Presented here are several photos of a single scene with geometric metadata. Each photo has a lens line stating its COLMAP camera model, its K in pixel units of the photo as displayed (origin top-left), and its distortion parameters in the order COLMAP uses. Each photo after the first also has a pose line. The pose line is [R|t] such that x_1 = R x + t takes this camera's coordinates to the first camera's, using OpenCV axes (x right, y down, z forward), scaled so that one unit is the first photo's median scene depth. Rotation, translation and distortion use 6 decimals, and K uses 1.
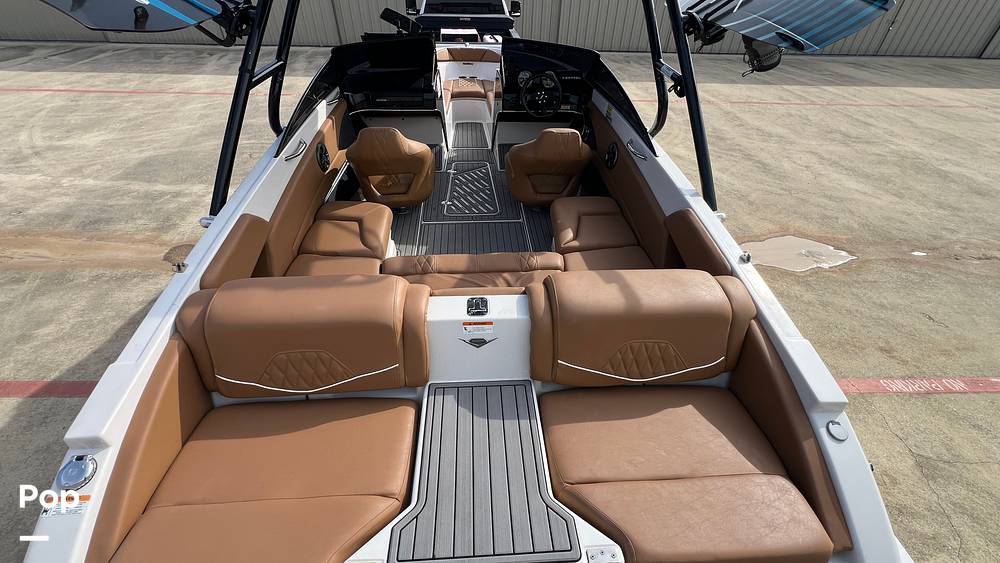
lens RADIAL K [[406.5, 0, 501.0], [0, 406.5, 286.0], [0, 0, 1]] dist [-0.002853, -0.000145]
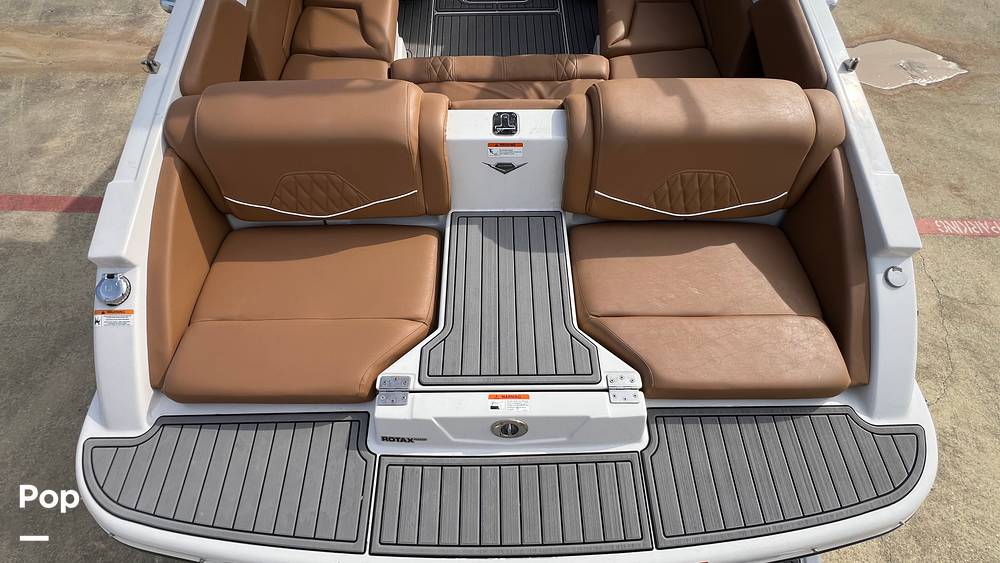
lens RADIAL K [[390.2, 0, 500.0], [0, 390.2, 281.5], [0, 0, 1]] dist [-0.001408, -0.000191]
pose [[0.998598, 0.036153, -0.038669, -0.025832], [-0.017105, 0.911651, 0.410609, 0.017151], [0.050097, -0.409372, 0.910991, 0.127795]]
